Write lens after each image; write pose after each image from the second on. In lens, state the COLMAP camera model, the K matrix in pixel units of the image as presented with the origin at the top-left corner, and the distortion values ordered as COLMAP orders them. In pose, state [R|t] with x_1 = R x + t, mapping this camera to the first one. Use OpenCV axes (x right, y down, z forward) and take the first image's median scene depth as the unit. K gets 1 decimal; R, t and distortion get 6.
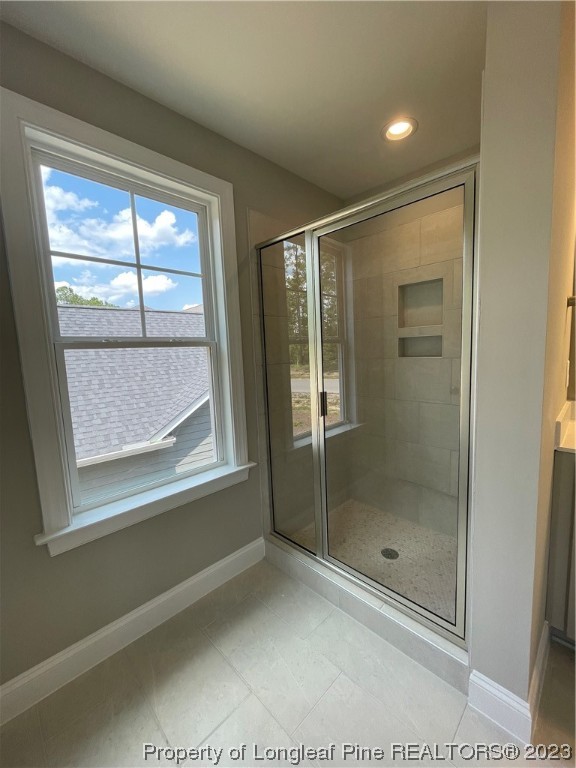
lens RADIAL K [[311.9, 0, 291.0], [0, 311.9, 382.8], [0, 0, 1]] dist [0.003268, 0.000742]
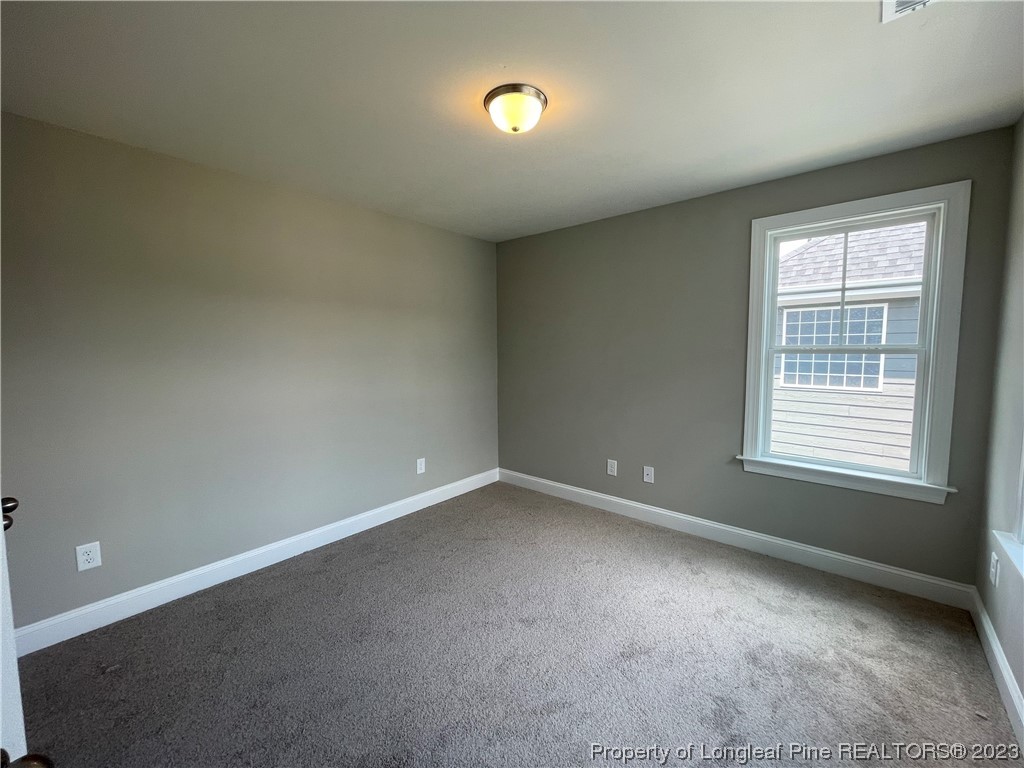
lens RADIAL K [[415.8, 0, 515.0], [0, 415.8, 384.3], [0, 0, 1]] dist [0.003268, 0.000742]
pose [[0.060455, 0.113439, -0.991704, 0.995211], [-0.107753, 0.988457, 0.106499, -0.025968], [0.992338, 0.100421, 0.071980, -0.354705]]
